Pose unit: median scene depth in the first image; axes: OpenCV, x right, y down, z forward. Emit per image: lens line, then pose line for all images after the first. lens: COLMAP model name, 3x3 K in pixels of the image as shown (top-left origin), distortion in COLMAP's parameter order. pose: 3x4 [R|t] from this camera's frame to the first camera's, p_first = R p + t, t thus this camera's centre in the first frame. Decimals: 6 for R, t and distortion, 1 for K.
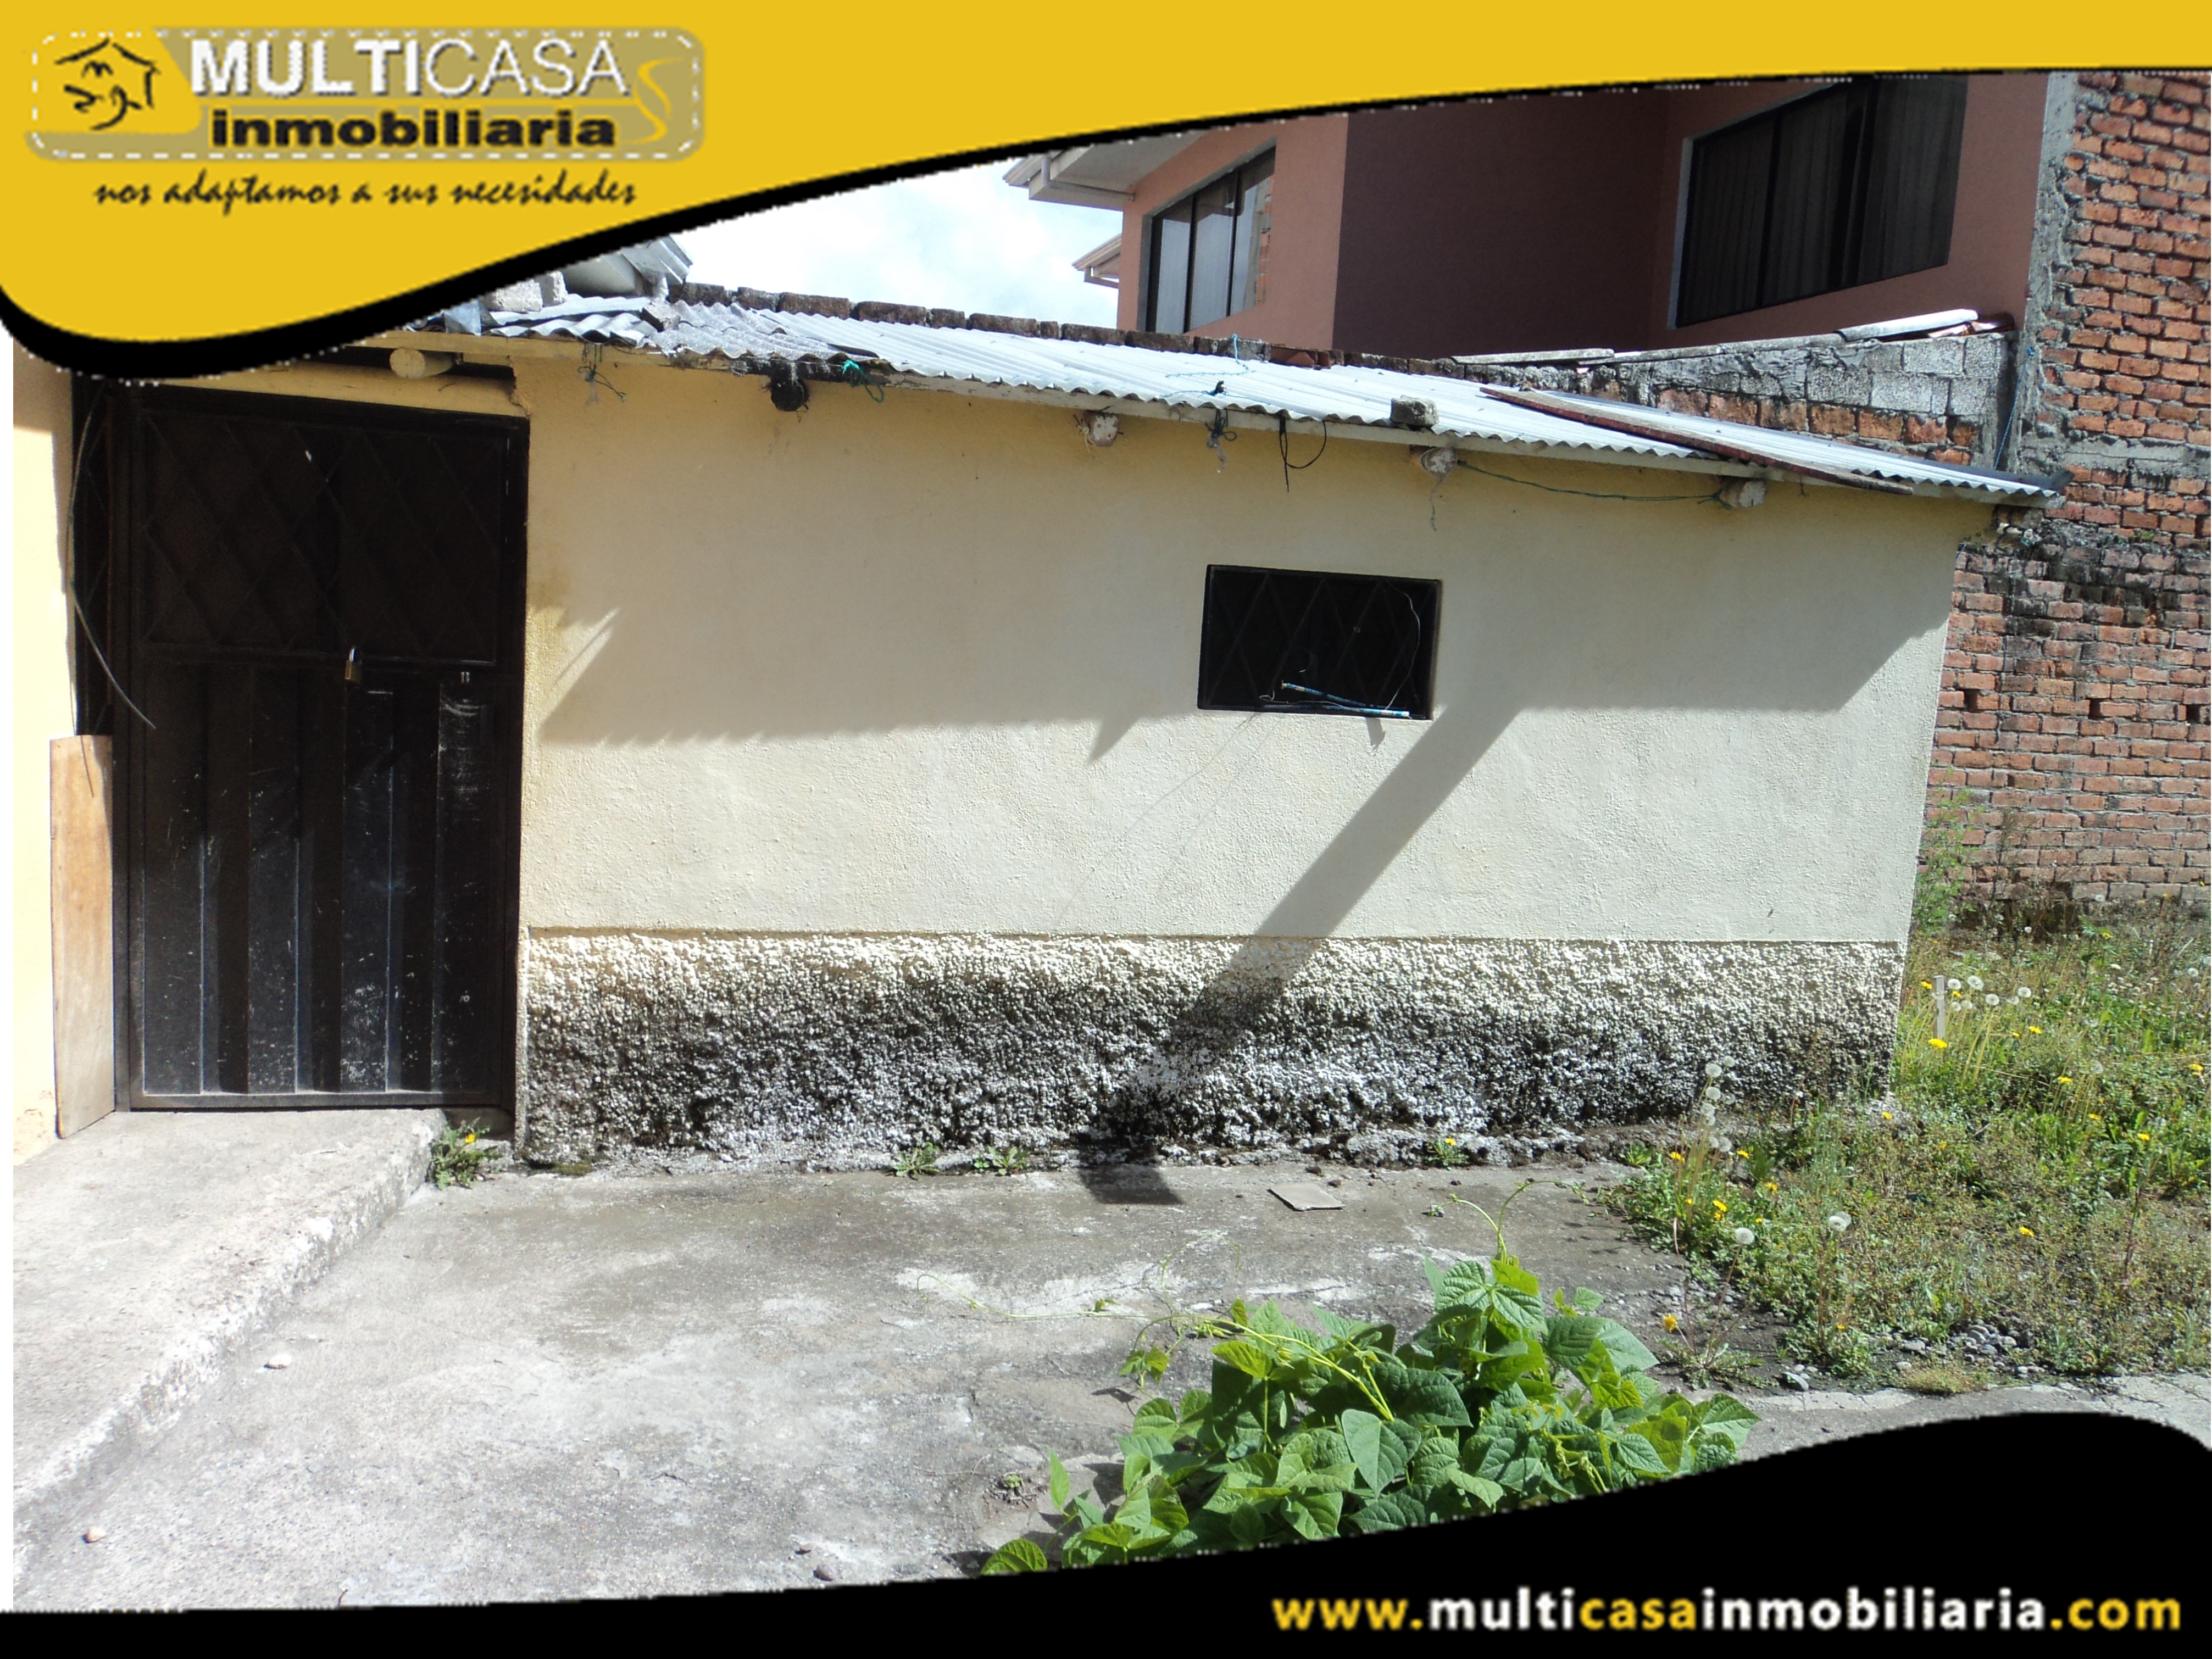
lens RADIAL K [[1787.5, 0, 1069.8], [0, 1787.5, 841.6], [0, 0, 1]] dist [-0.031718, -0.003420]
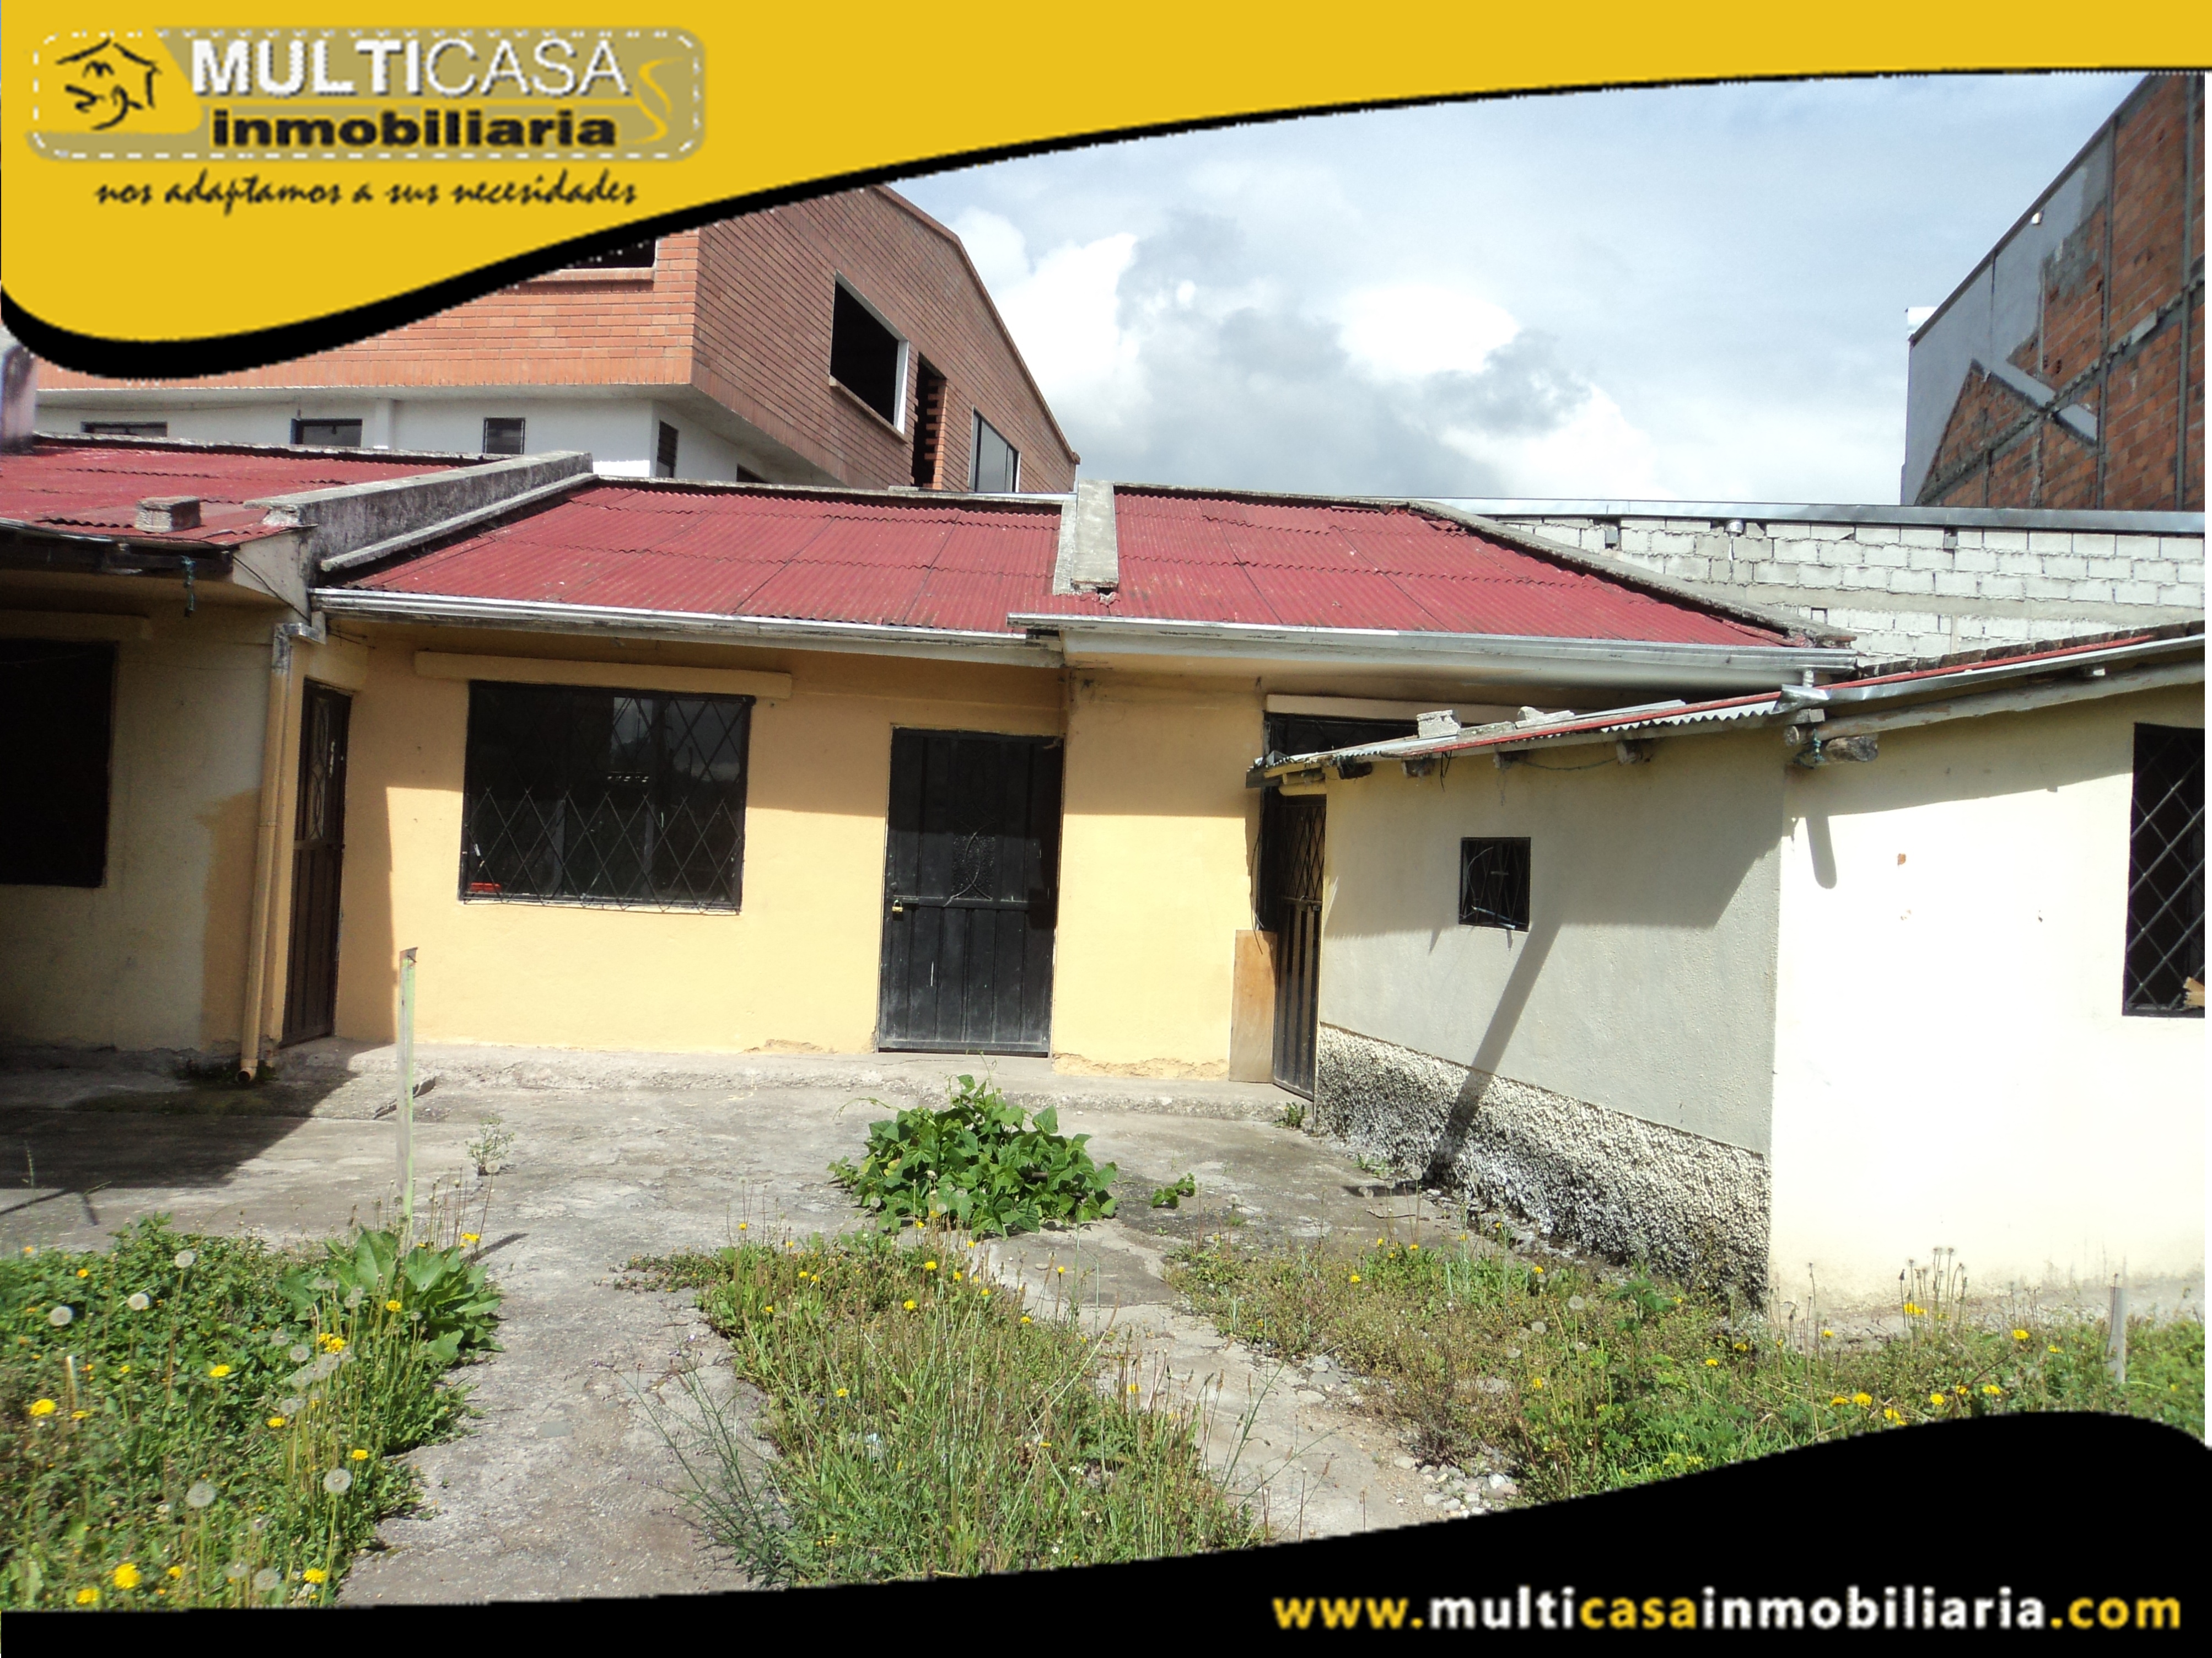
lens RADIAL K [[1787.7, 0, 1069.8], [0, 1787.7, 841.1], [0, 0, 1]] dist [-0.031718, -0.003420]
pose [[-0.052135, -0.065792, -0.996470, 0.873707], [-0.167905, 0.984200, -0.056197, 0.002392], [0.984424, 0.164382, -0.062358, 0.371787]]
